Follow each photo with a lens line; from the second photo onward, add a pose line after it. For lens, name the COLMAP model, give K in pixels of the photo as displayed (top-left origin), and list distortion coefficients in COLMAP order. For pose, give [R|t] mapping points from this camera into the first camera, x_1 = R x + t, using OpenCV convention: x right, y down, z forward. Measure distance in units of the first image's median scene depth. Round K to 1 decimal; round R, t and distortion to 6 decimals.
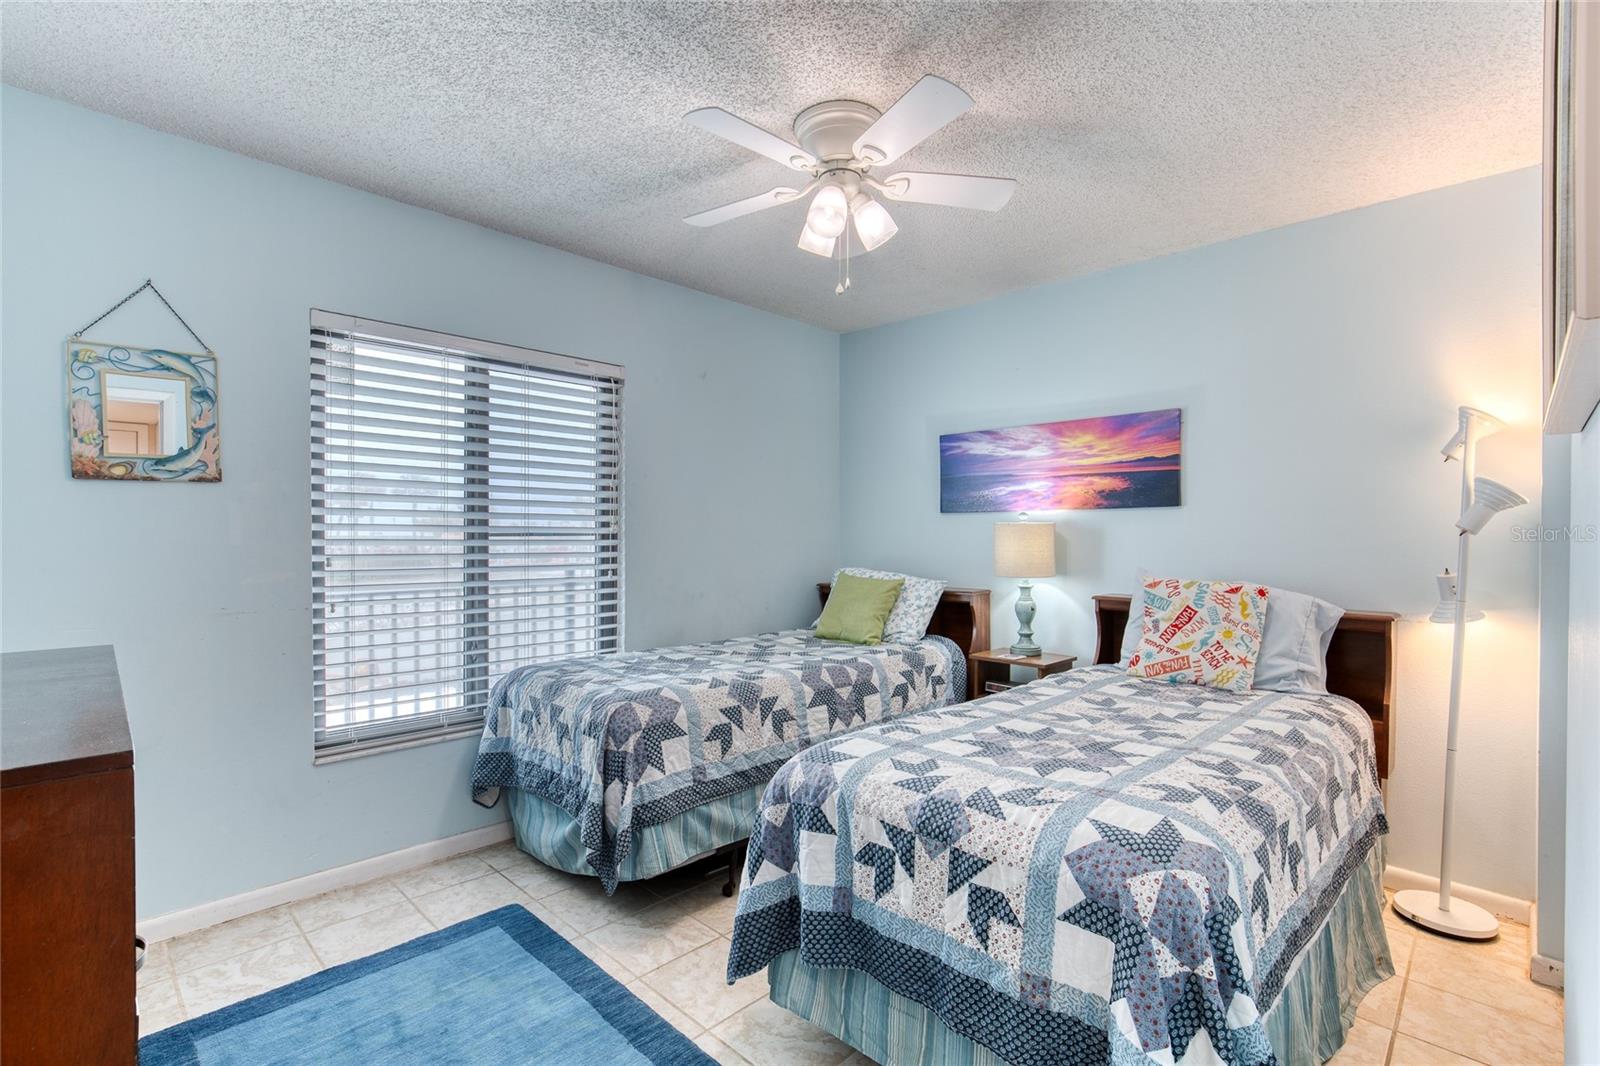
lens RADIAL K [[732.3, 0, 787.0], [0, 732.3, 539.9], [0, 0, 1]] dist [-0.016165, 0.007332]
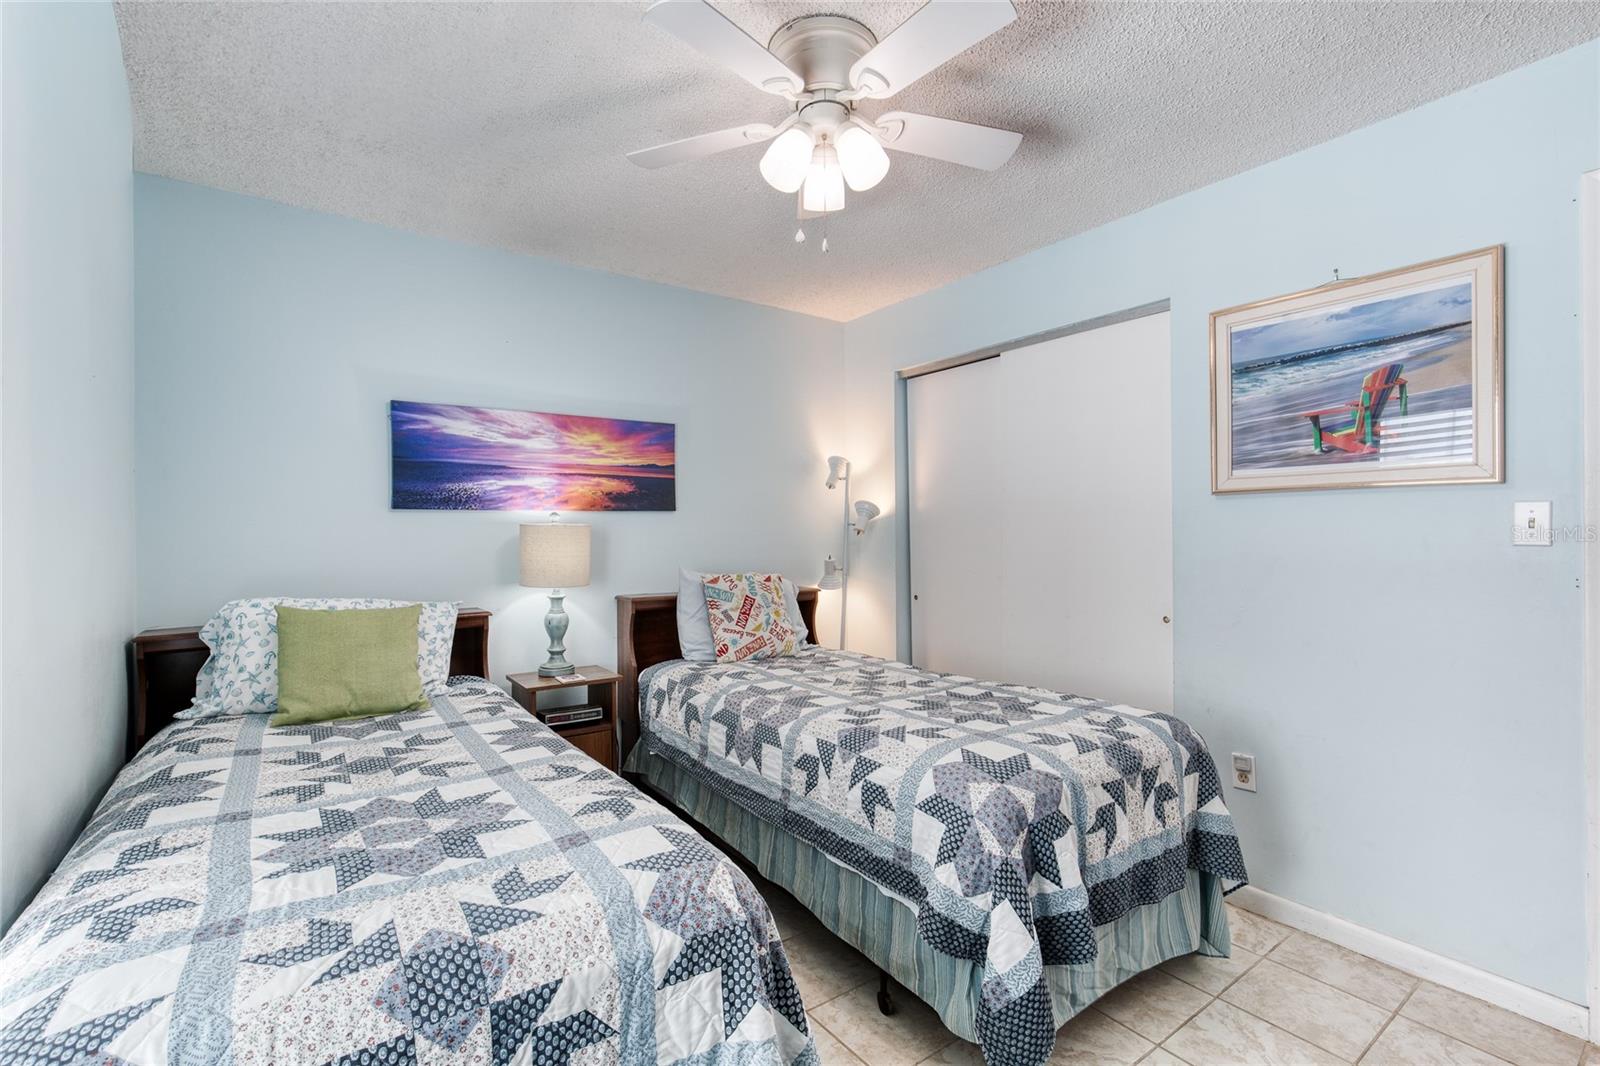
lens RADIAL K [[732.3, 0, 789.7], [0, 732.3, 525.4], [0, 0, 1]] dist [-0.016165, 0.007332]
pose [[0.151750, 0.002713, 0.988415, -0.513228], [0.013783, 0.999893, -0.004860, -0.014394], [-0.988323, 0.014361, 0.151697, 0.606355]]
